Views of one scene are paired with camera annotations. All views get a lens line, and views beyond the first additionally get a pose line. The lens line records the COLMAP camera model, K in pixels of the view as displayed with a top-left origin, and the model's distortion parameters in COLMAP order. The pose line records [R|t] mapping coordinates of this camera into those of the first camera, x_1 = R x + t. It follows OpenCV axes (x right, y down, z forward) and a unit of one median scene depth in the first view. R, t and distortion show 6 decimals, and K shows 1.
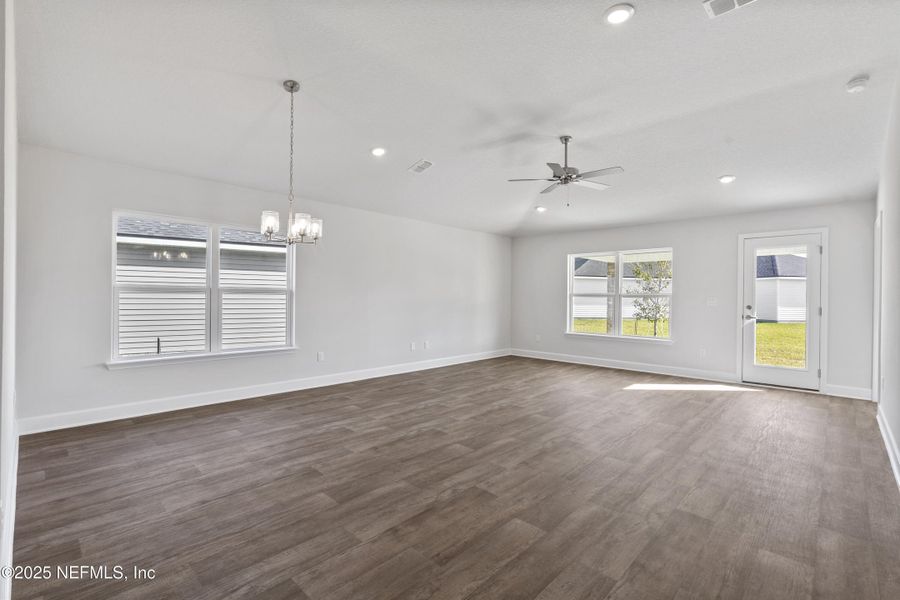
lens RADIAL K [[411.8, 0, 452.7], [0, 411.8, 301.0], [0, 0, 1]] dist [0.002343, 0.000888]
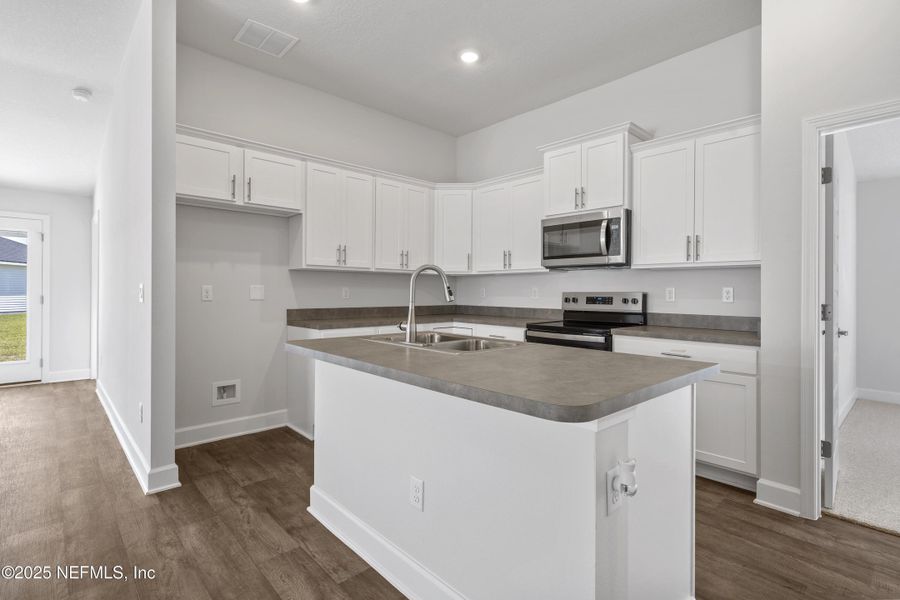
lens RADIAL K [[433.9, 0, 448.0], [0, 433.9, 293.7], [0, 0, 1]] dist [0.000102, -0.000465]
pose [[0.075929, -0.007117, 0.997088, -0.108586], [-0.002736, 0.999969, 0.007346, 0.000959], [-0.997109, -0.003286, 0.075908, -0.069288]]
